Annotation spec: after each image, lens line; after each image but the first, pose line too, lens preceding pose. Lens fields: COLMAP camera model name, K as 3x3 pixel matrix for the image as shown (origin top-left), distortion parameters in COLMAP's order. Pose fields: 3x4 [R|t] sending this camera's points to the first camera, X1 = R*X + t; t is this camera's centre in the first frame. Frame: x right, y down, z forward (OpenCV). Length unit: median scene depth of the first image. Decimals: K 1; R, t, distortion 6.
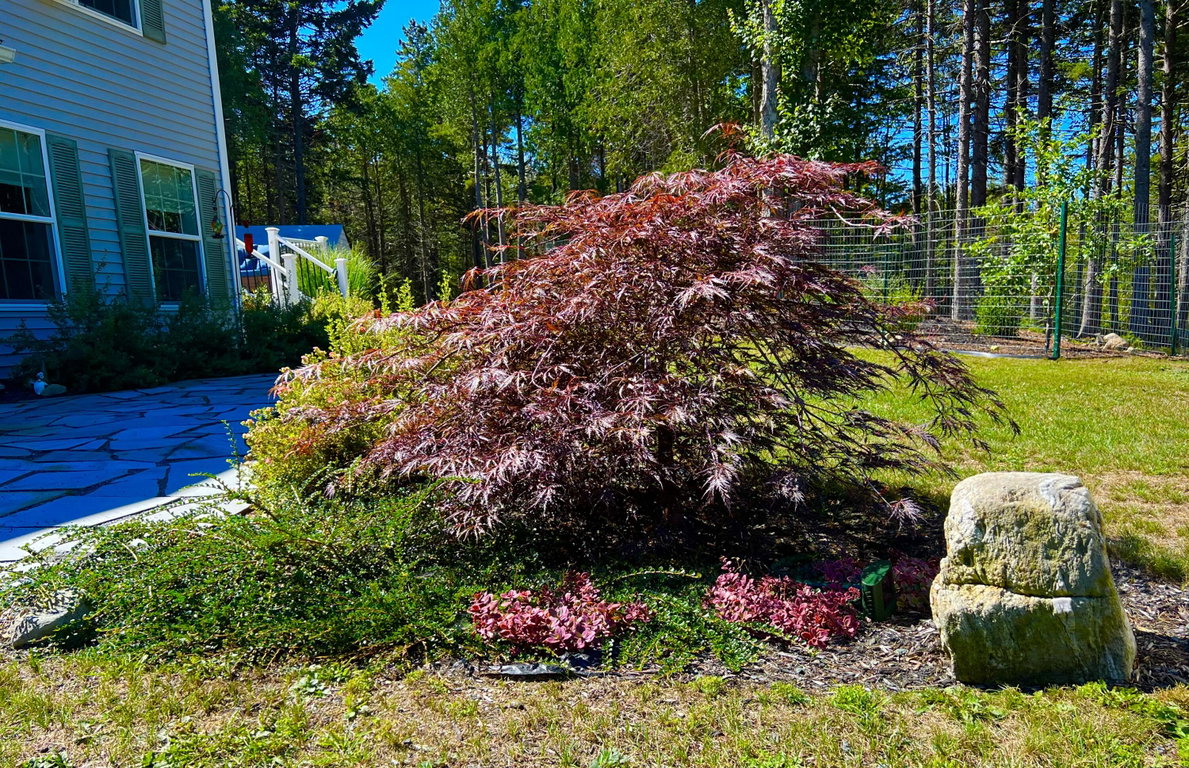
lens RADIAL K [[938.6, 0, 633.7], [0, 938.6, 455.2], [0, 0, 1]] dist [0.011804, -0.000216]
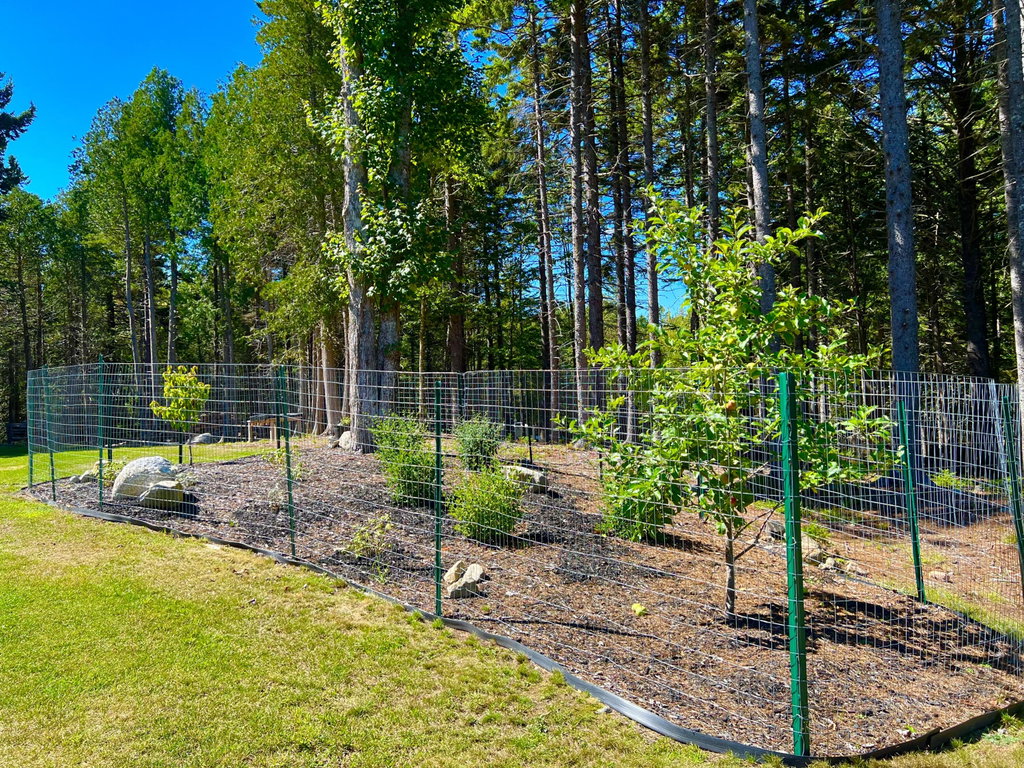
lens RADIAL K [[746.9, 0, 512.5], [0, 746.9, 381.2], [0, 0, 1]] dist [-0.003656, -0.003624]
pose [[0.973918, -0.002608, 0.226884, 0.092830], [0.040149, 0.986136, -0.161009, -0.076197], [-0.223319, 0.165919, 0.960521, 0.249450]]
